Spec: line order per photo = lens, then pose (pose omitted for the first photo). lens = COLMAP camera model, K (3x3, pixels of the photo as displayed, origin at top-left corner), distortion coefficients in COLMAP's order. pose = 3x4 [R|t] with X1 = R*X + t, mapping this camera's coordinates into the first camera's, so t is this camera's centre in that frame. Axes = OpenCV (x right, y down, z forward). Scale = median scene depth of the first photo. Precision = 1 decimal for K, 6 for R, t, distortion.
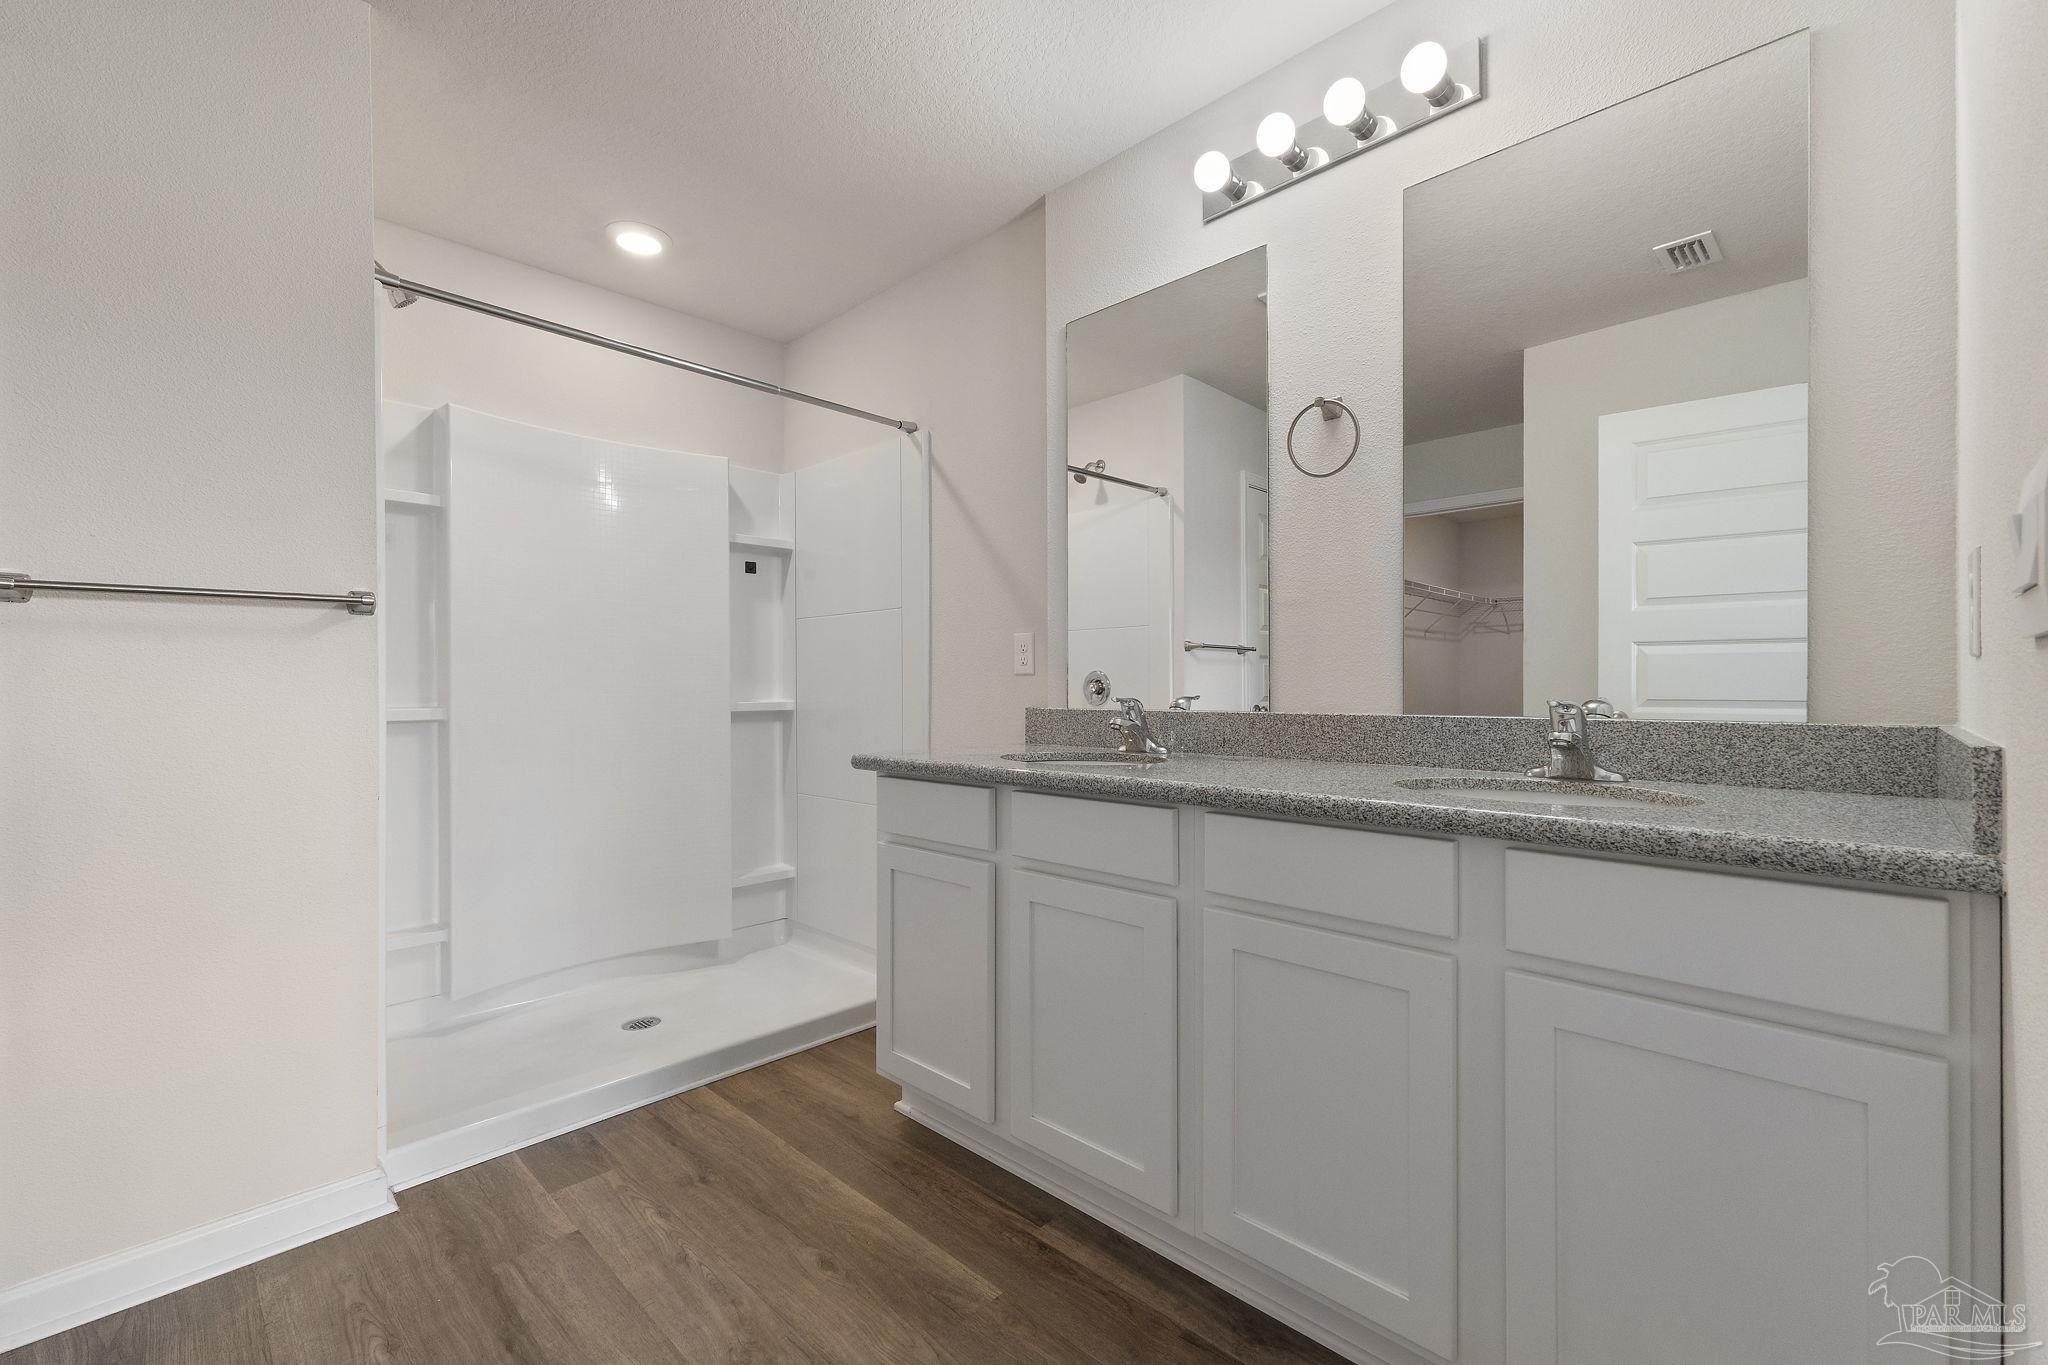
lens RADIAL K [[855.0, 0, 1024.2], [0, 855.0, 687.7], [0, 0, 1]] dist [0.006081, 0.000278]
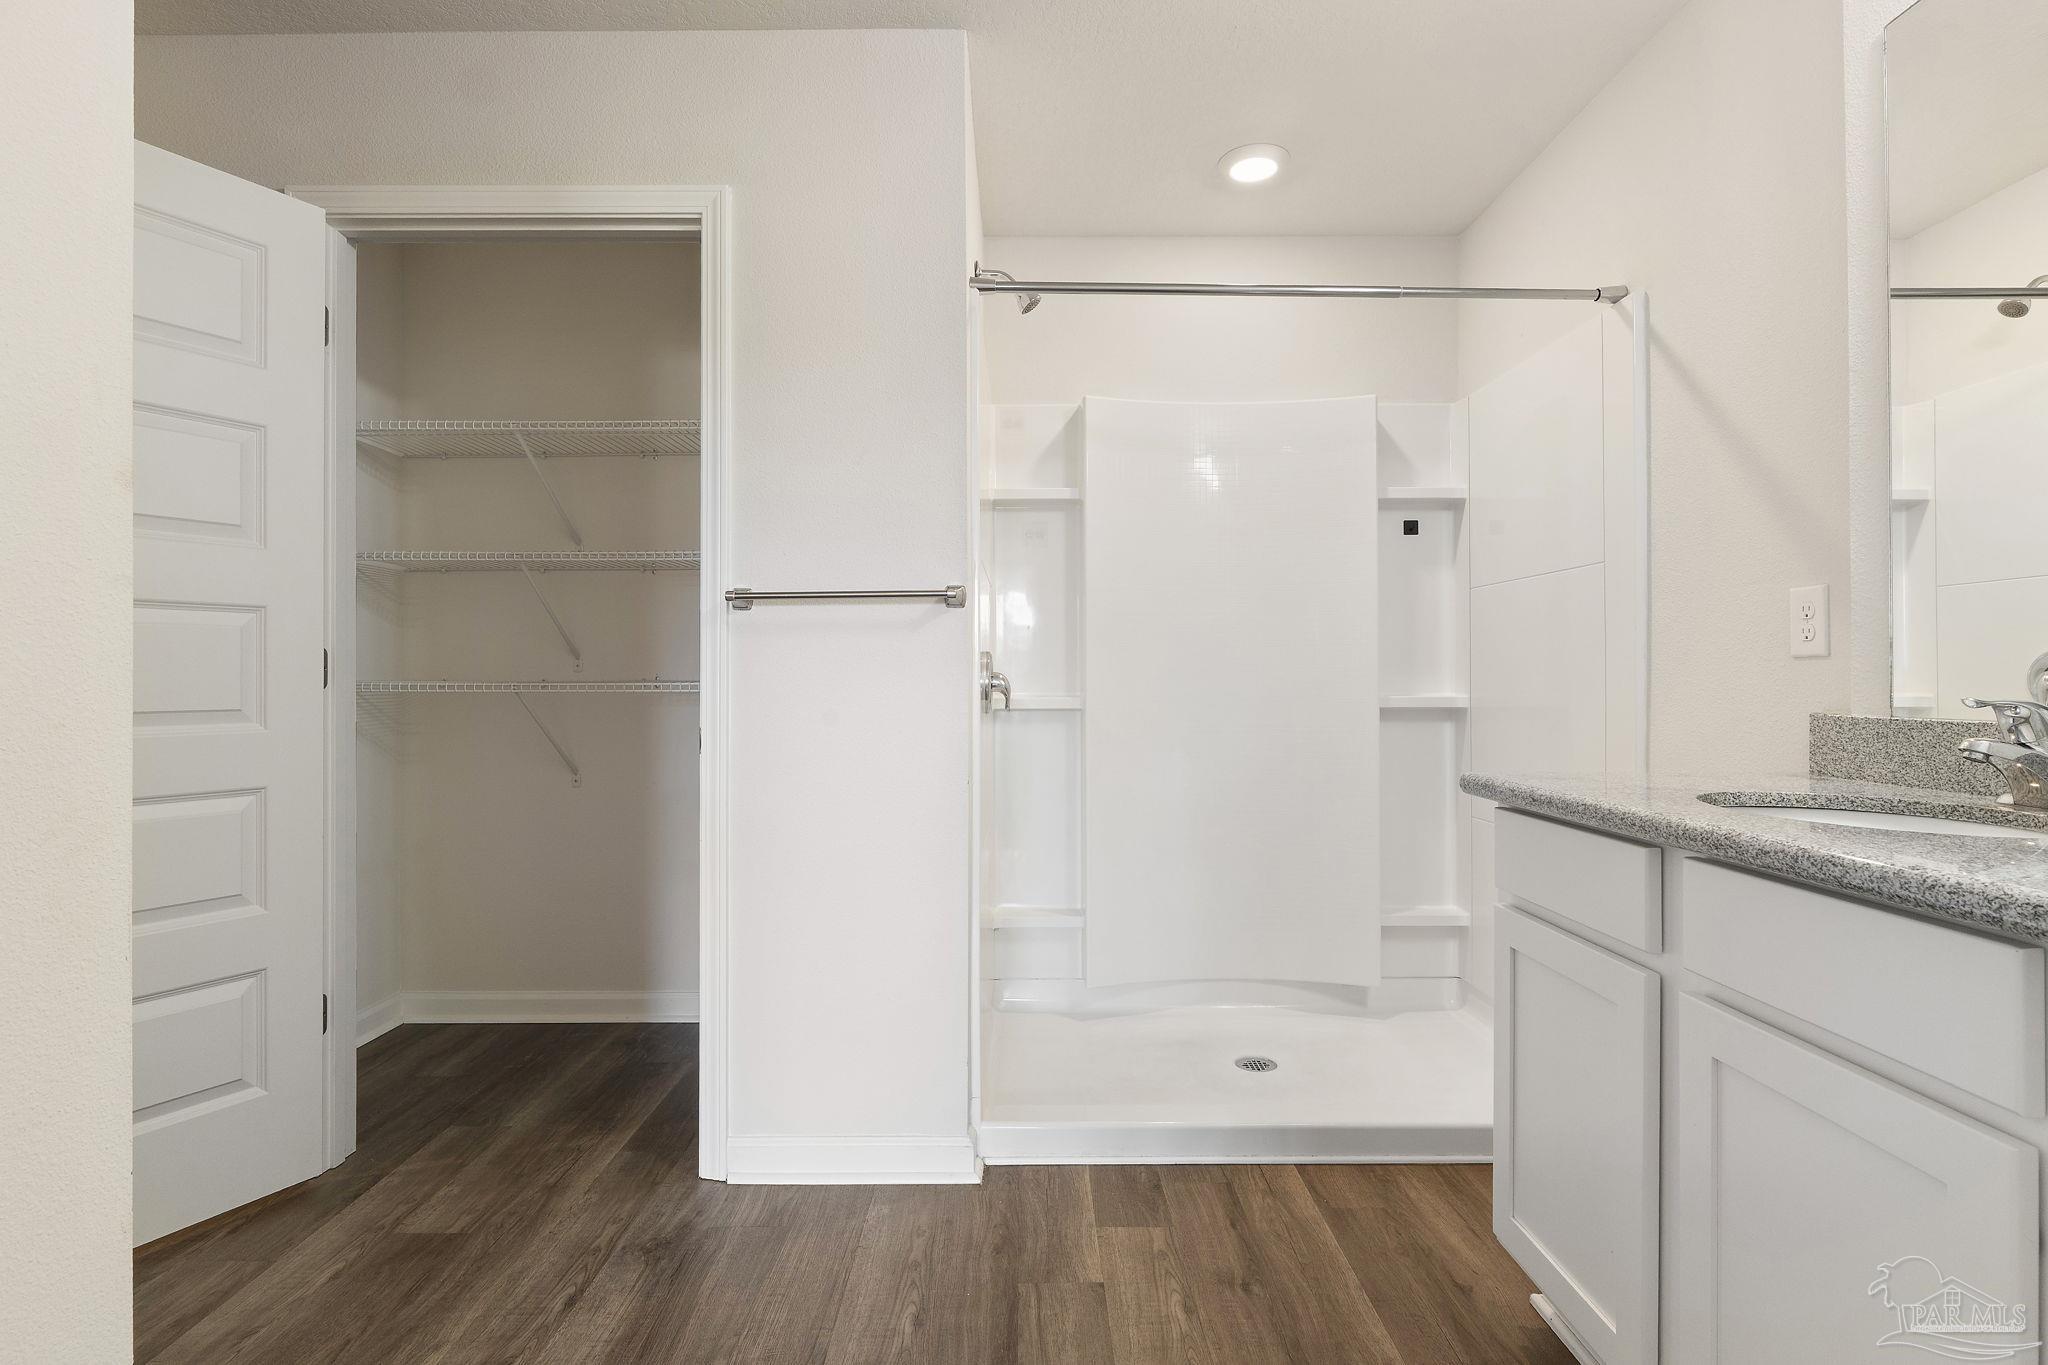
lens RADIAL K [[969.7, 0, 1026.5], [0, 969.7, 672.7], [0, 0, 1]] dist [-0.002670, -0.000110]
pose [[0.705297, -0.000773, -0.708912, 0.105882], [-0.003466, 0.999984, -0.004539, 0.000428], [0.708904, 0.005658, 0.705282, 0.171476]]
